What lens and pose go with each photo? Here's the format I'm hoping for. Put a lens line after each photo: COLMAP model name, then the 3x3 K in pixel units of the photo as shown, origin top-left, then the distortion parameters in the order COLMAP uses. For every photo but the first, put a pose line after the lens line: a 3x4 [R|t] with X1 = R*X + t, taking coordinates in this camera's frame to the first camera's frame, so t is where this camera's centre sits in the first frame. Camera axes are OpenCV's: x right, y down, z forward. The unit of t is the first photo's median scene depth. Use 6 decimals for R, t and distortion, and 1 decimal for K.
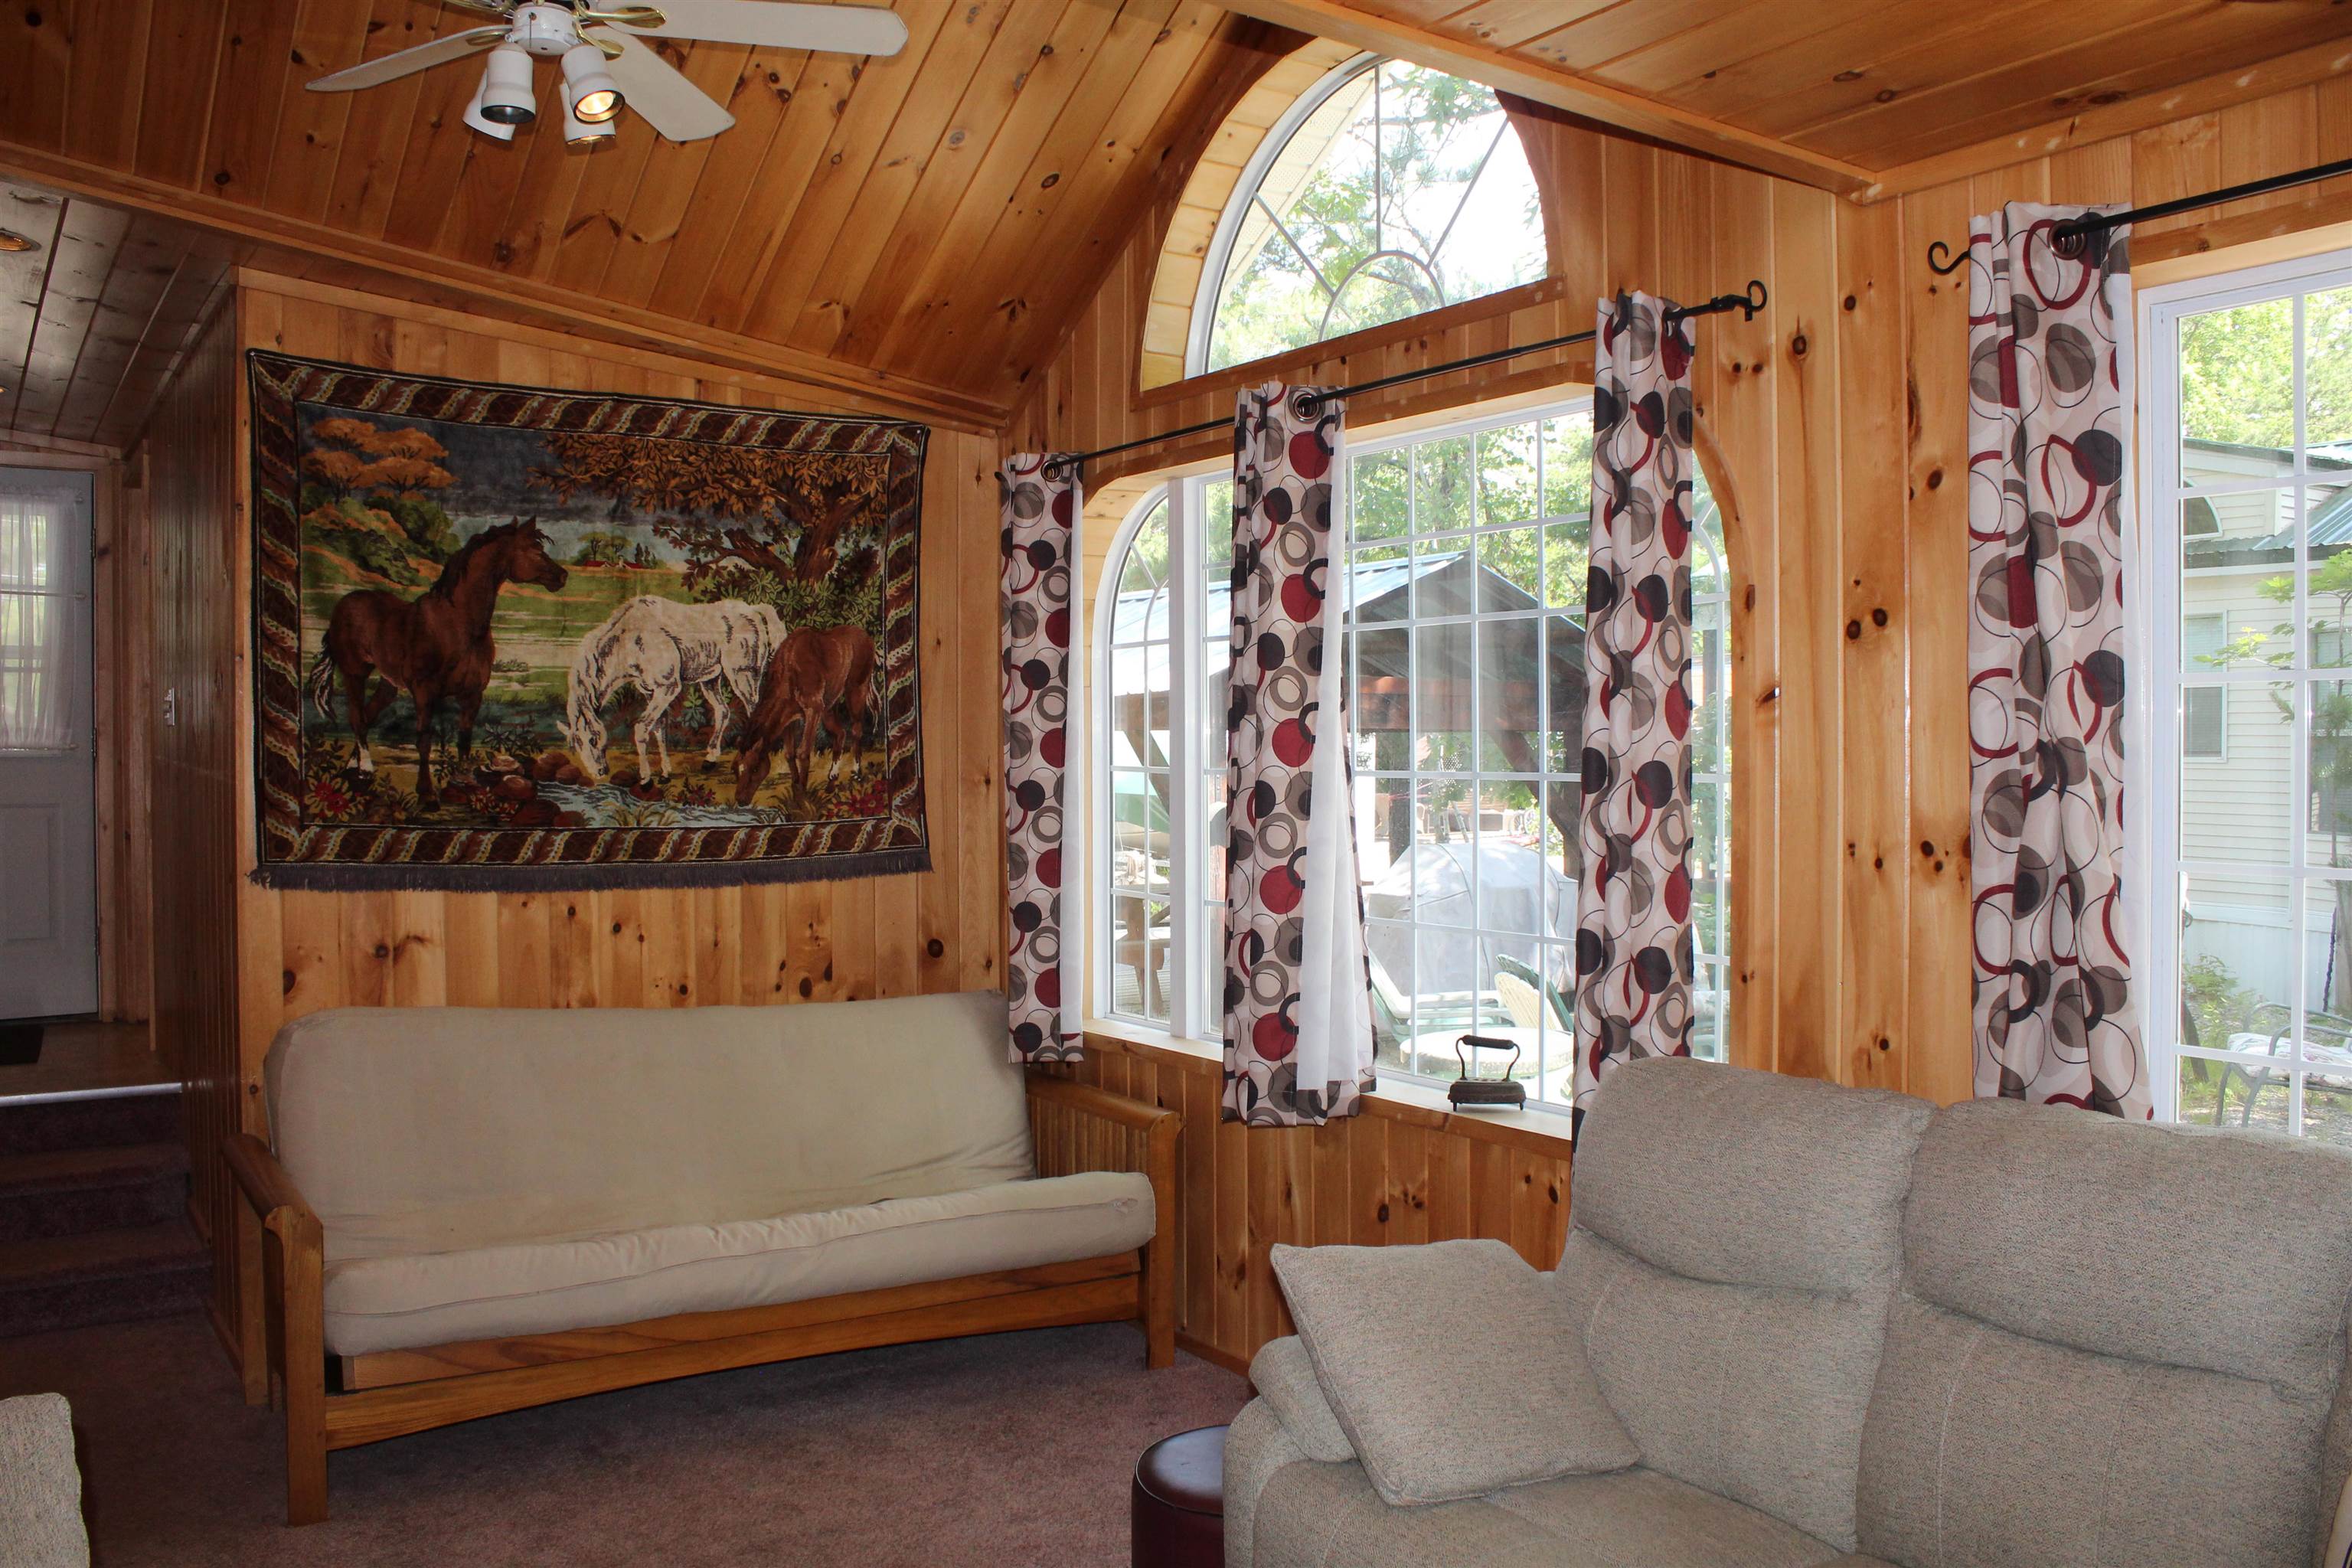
lens RADIAL K [[1940.6, 0, 1176.0], [0, 1940.6, 784.0], [0, 0, 1]] dist [-0.165922, 0.144021]
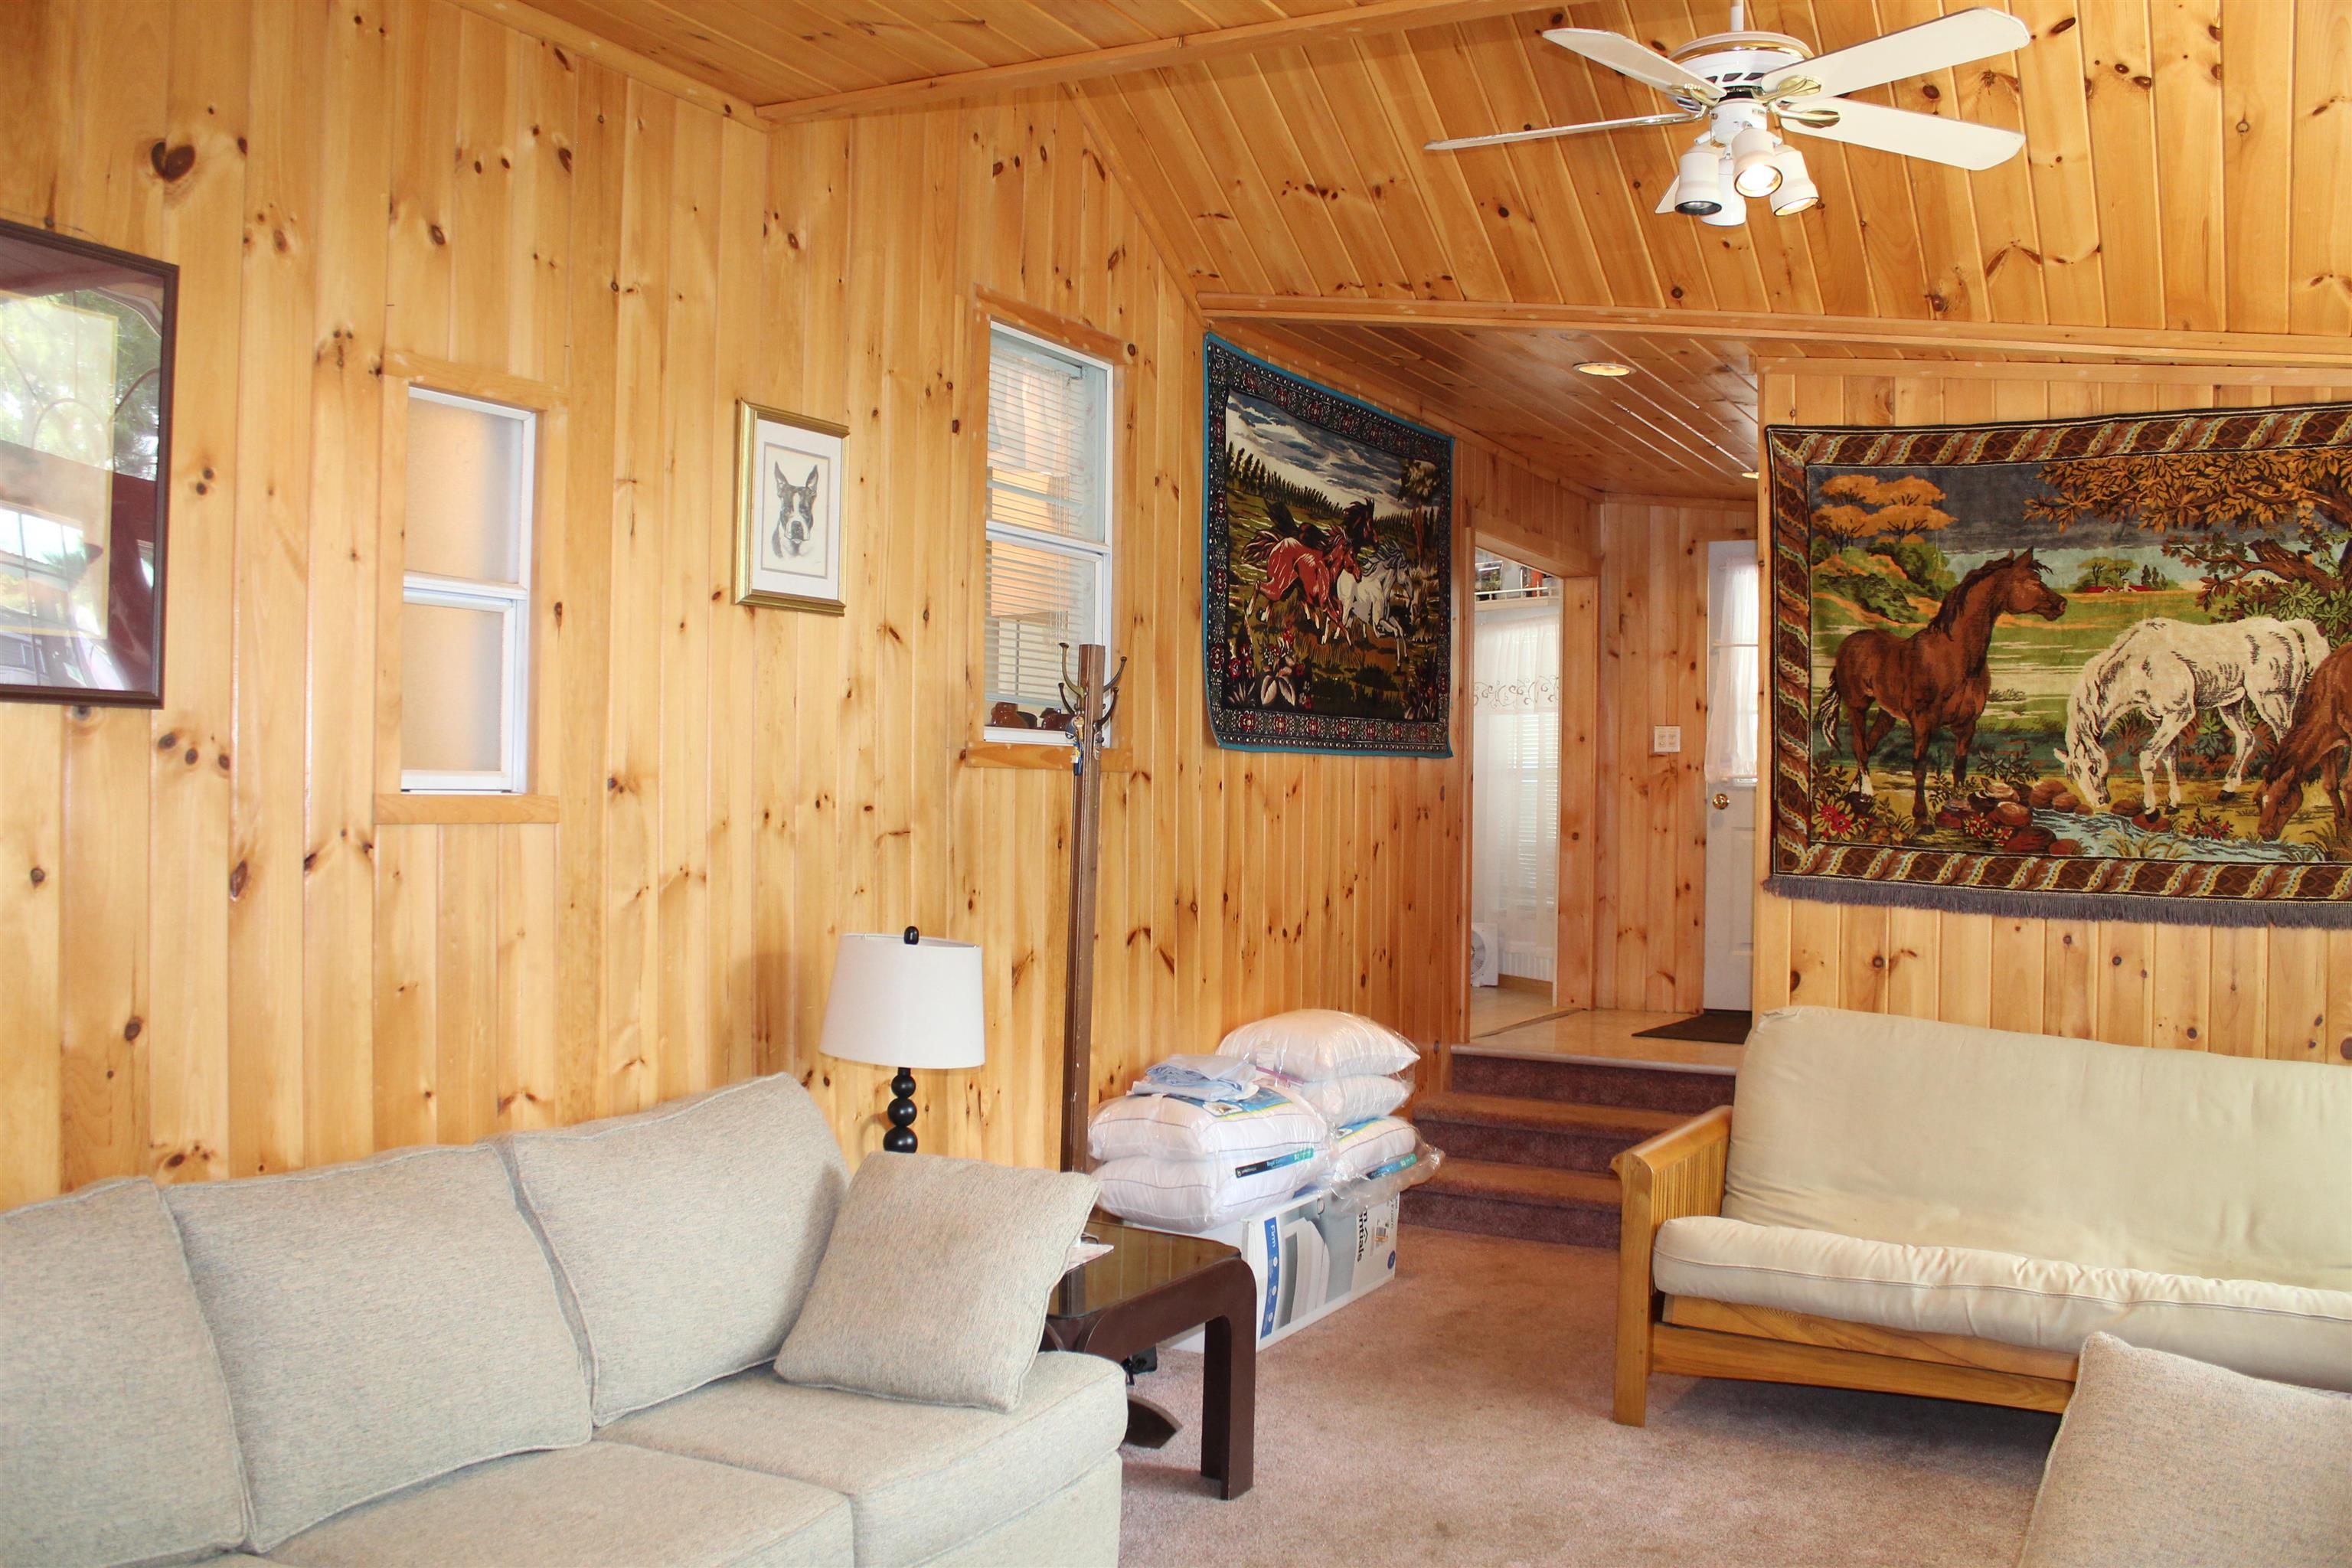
lens RADIAL K [[1940.6, 0, 1176.0], [0, 1940.6, 784.0], [0, 0, 1]] dist [-0.165922, 0.144021]
pose [[0.447725, 0.004896, -0.894158, 0.358696], [-0.028145, 0.999567, -0.008619, 0.007138], [0.893728, 0.029025, 0.447669, 0.144908]]
